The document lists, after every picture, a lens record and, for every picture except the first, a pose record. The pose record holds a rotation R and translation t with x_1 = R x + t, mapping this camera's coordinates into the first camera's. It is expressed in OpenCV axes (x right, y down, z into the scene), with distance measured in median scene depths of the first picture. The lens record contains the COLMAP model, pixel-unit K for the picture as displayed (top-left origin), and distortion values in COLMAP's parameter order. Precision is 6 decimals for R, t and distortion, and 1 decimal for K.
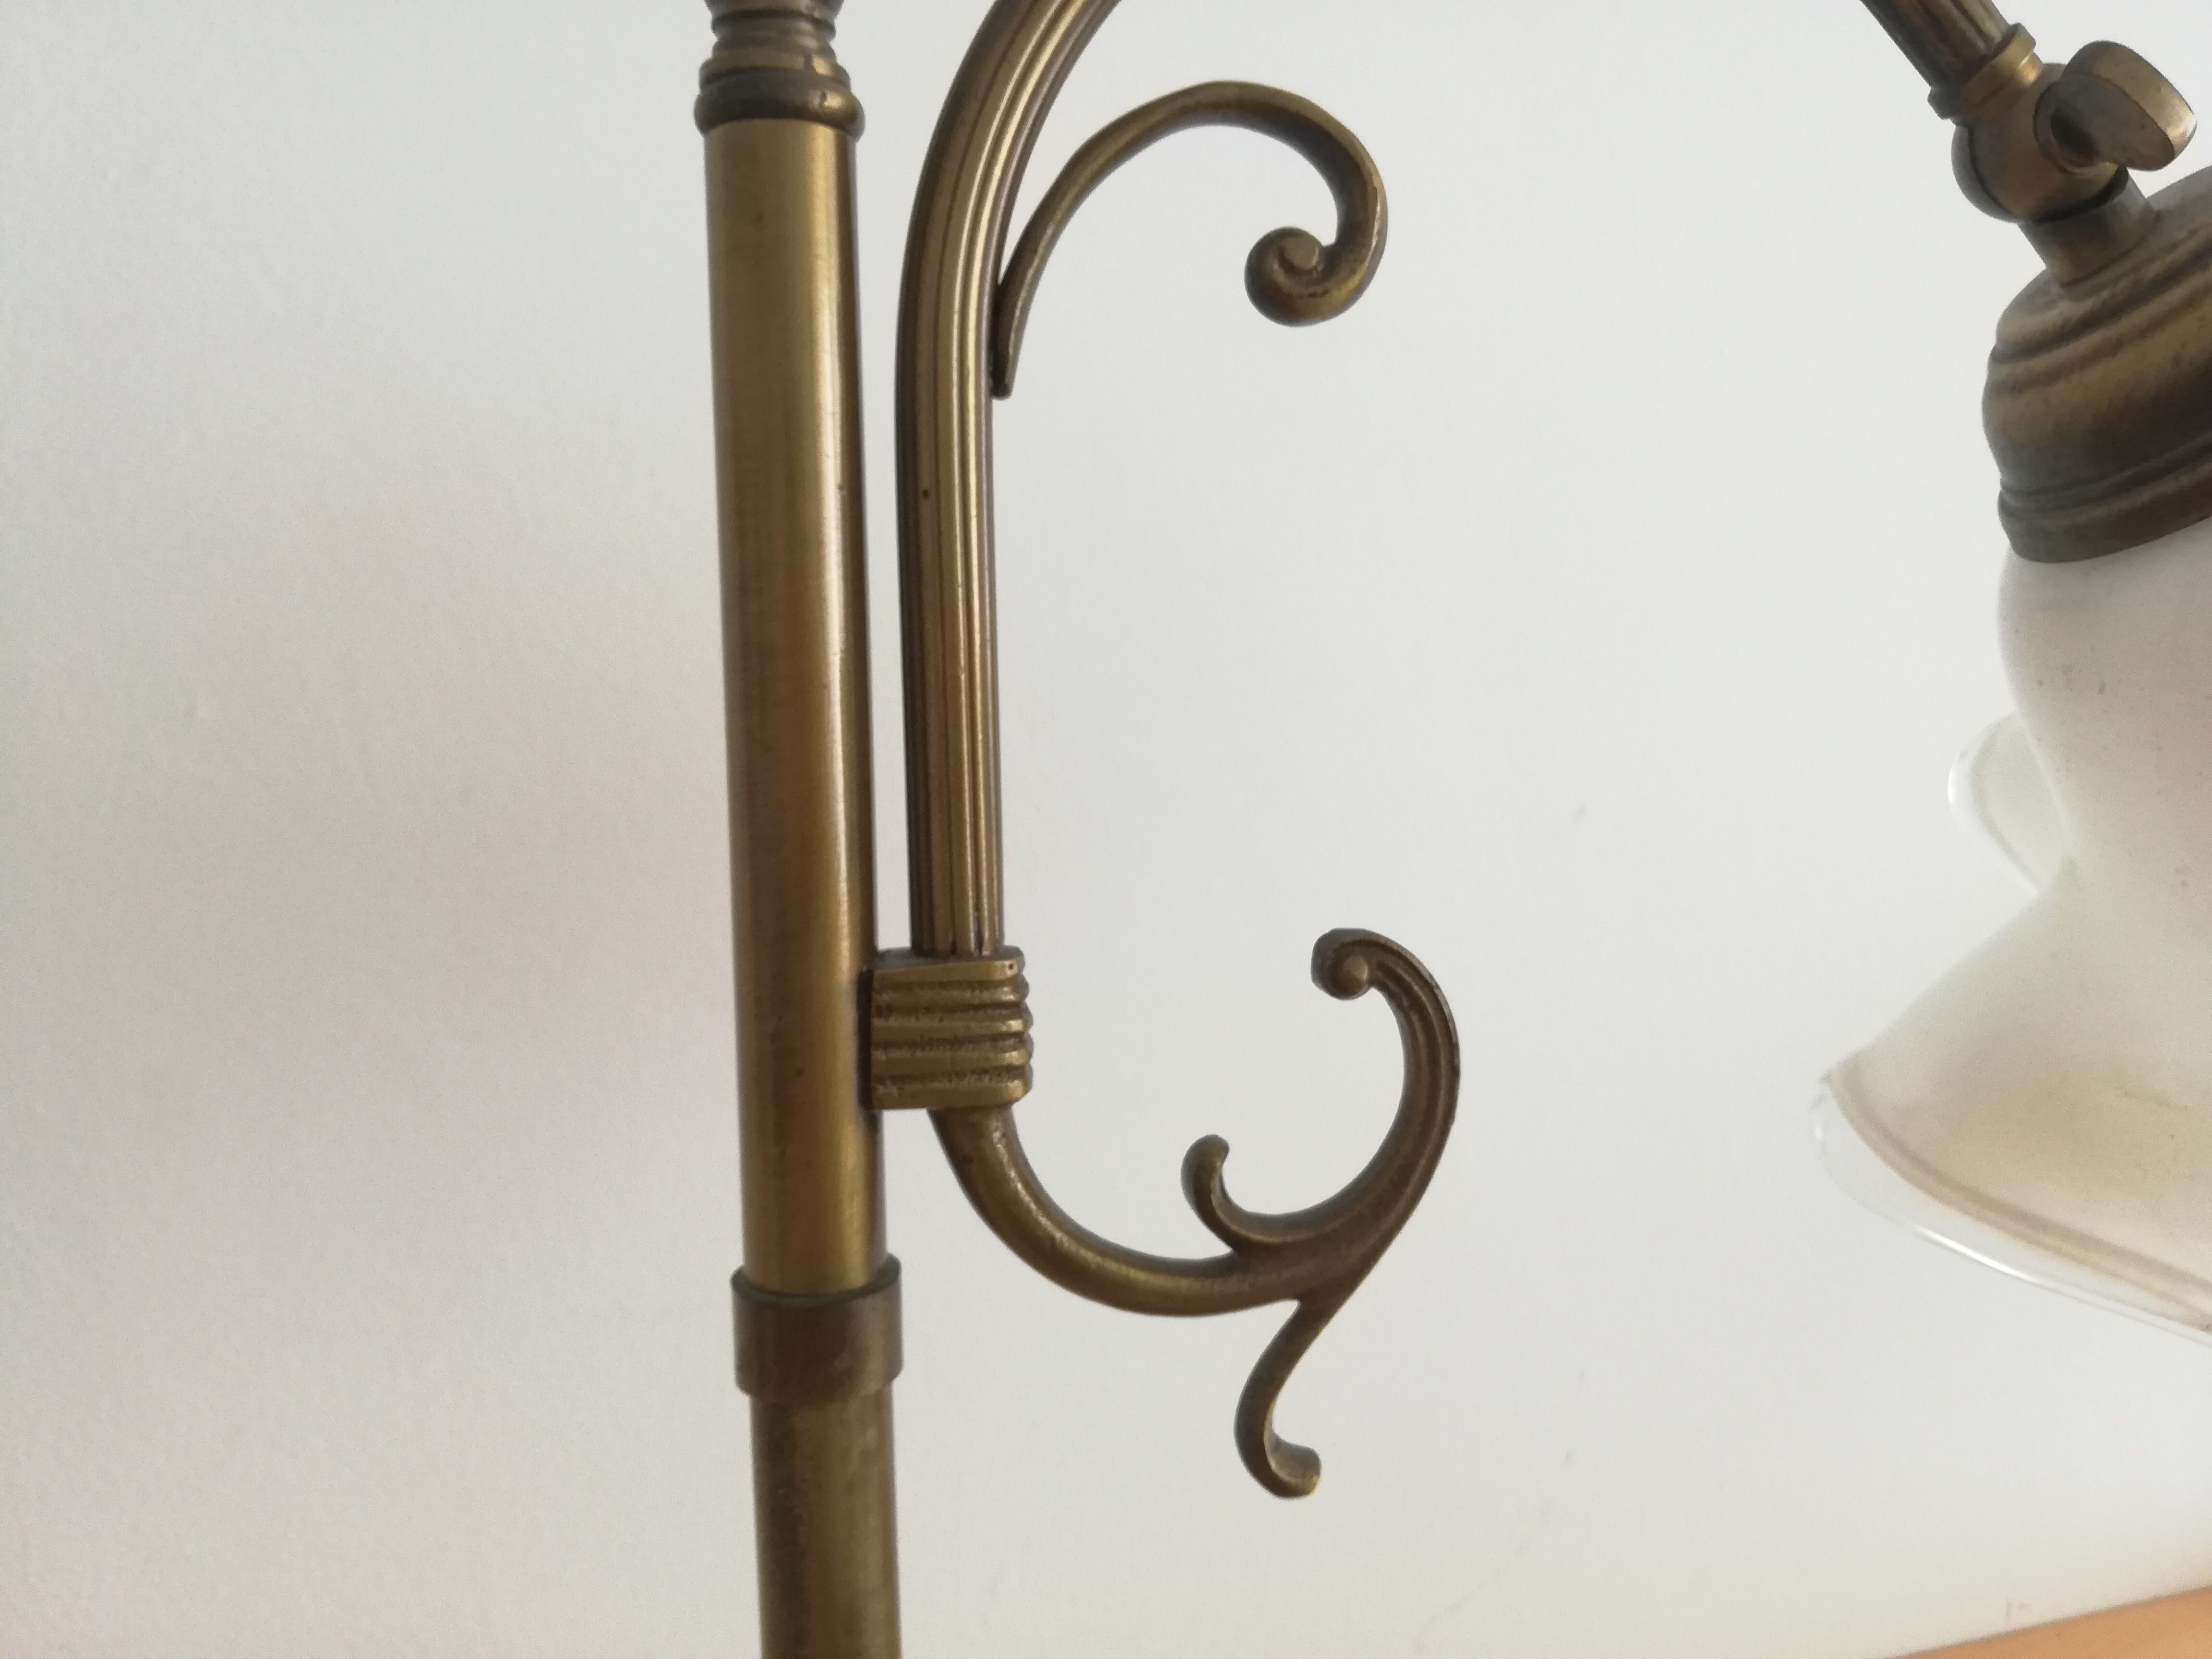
lens RADIAL K [[1656.2, 0, 1145.3], [0, 1656.2, 791.5], [0, 0, 1]] dist [0.028967, -0.057415]
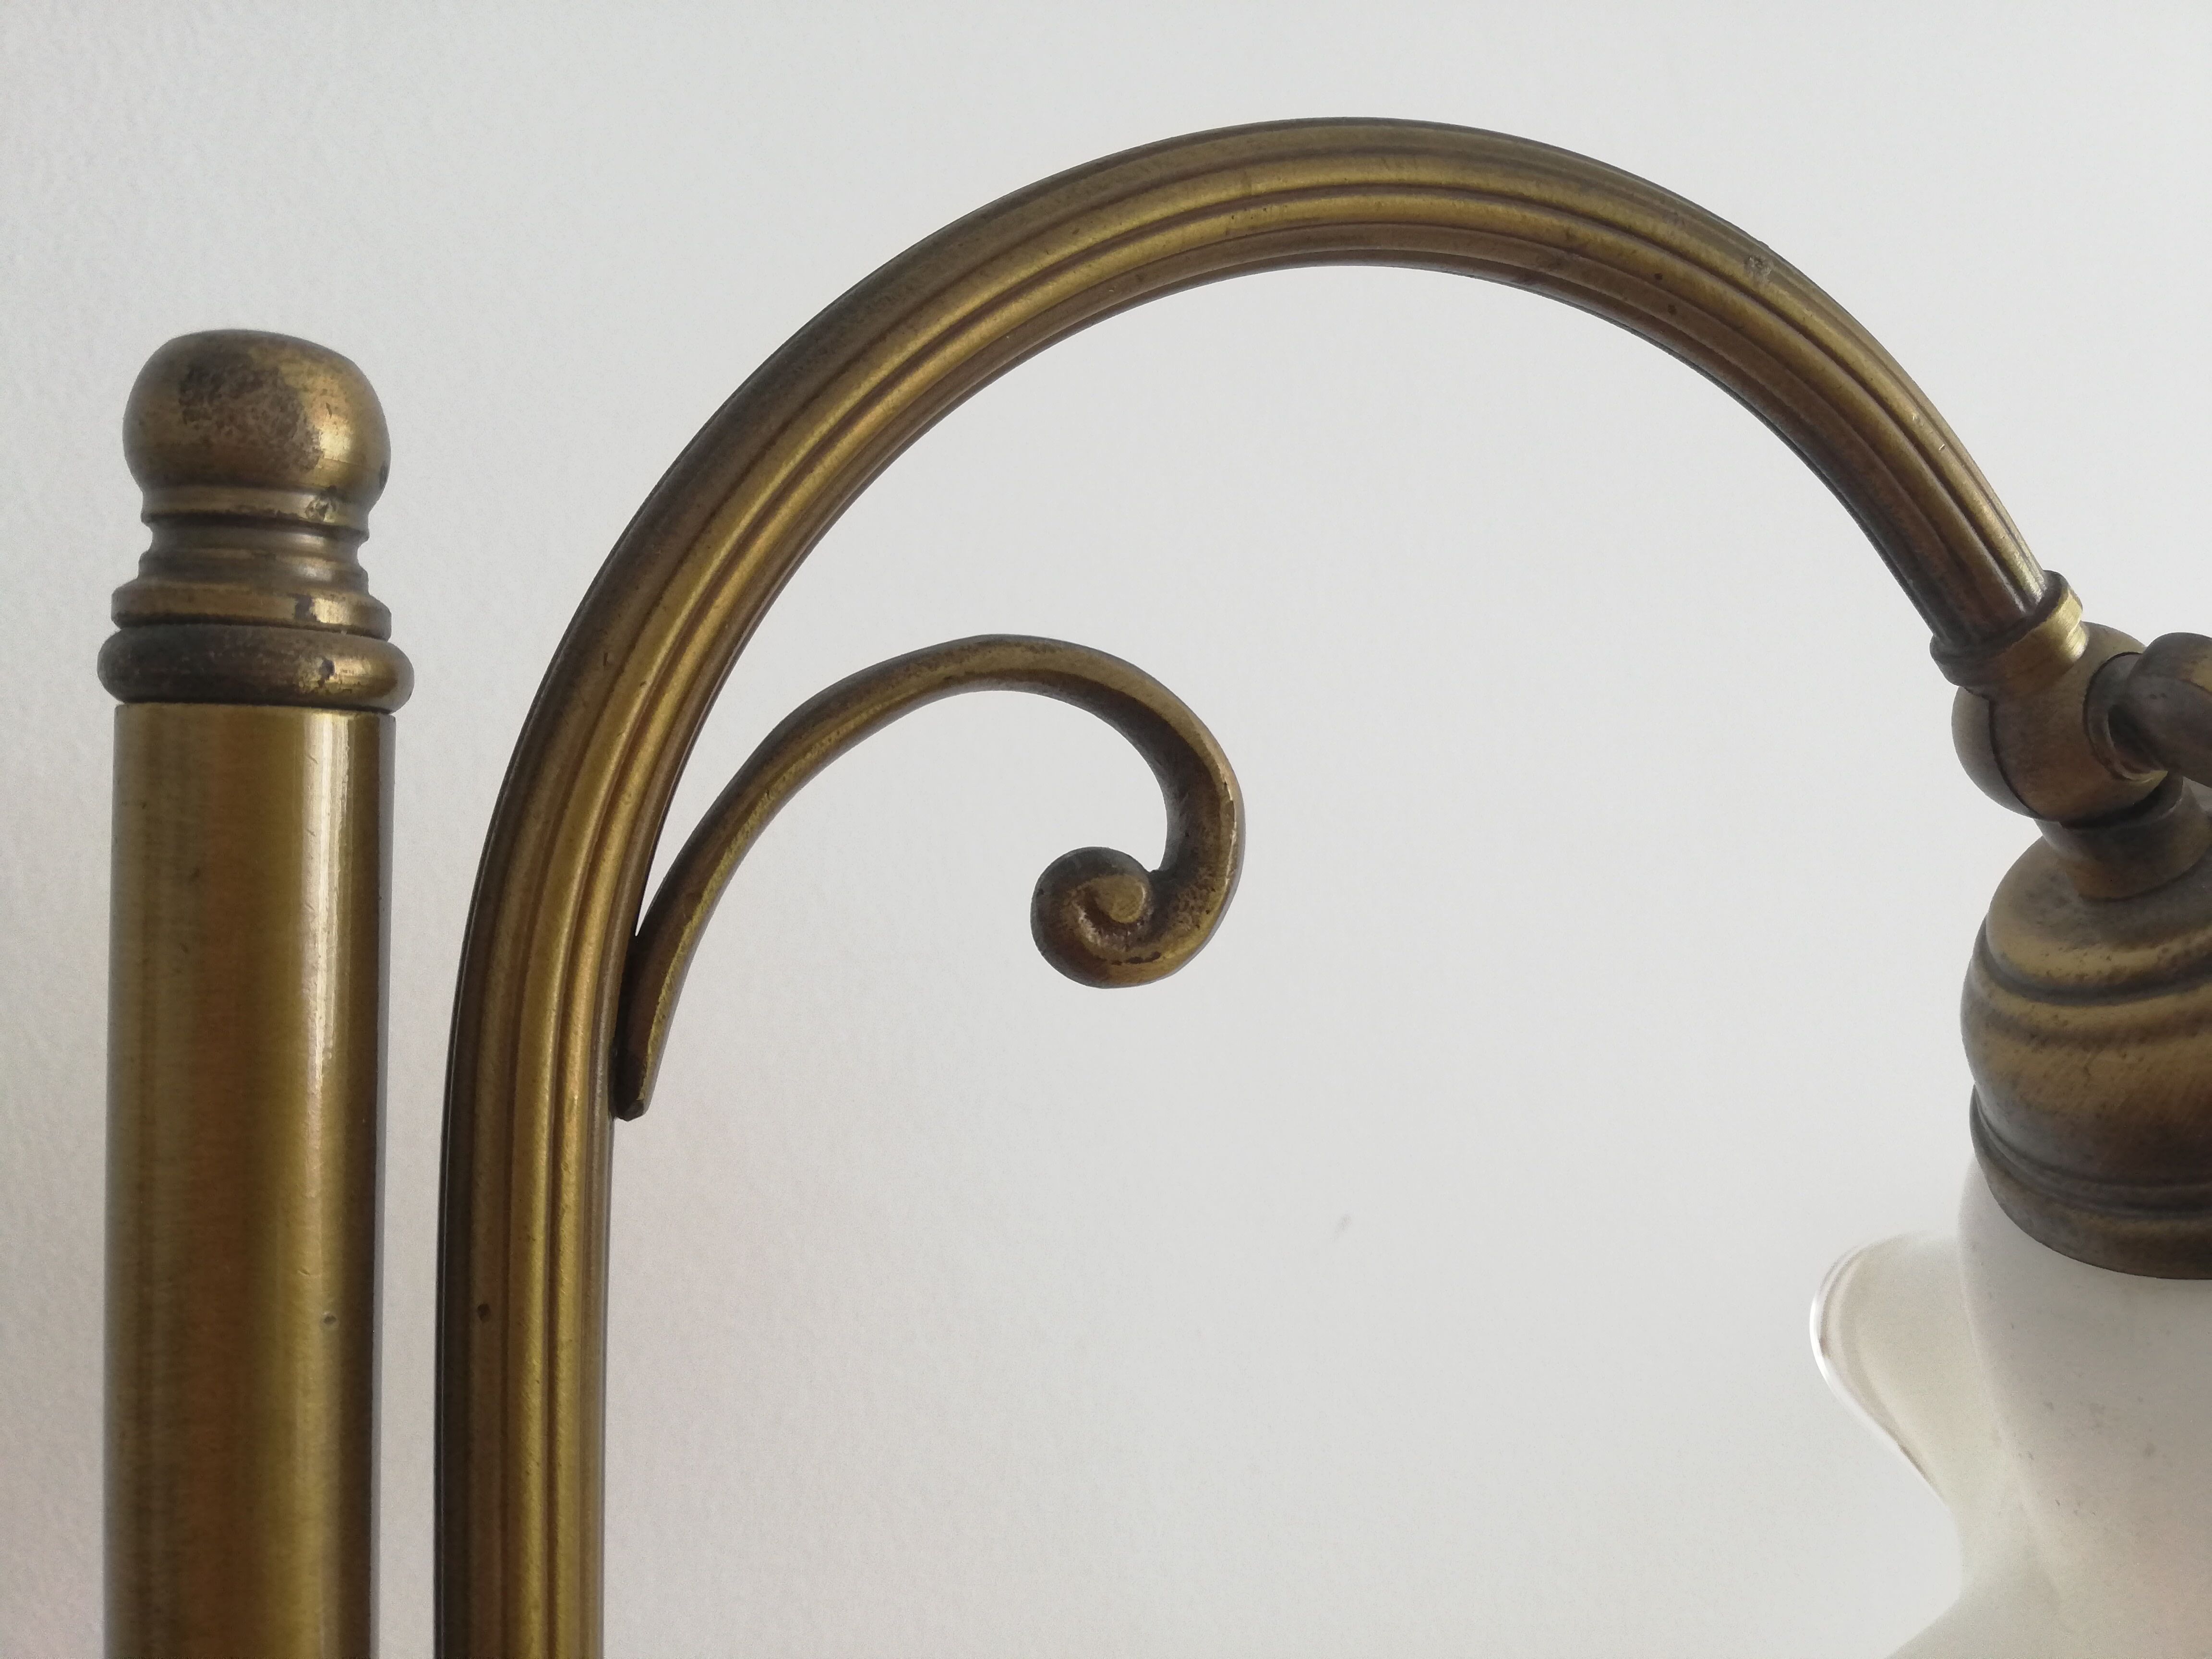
lens RADIAL K [[1656.2, 0, 1112.1], [0, 1656.2, 813.8], [0, 0, 1]] dist [0.028967, -0.057415]
pose [[0.986083, 0.037037, 0.162076, -0.014816], [-0.025097, 0.996860, -0.075105, -0.301317], [-0.164349, 0.069993, 0.983916, 0.352995]]
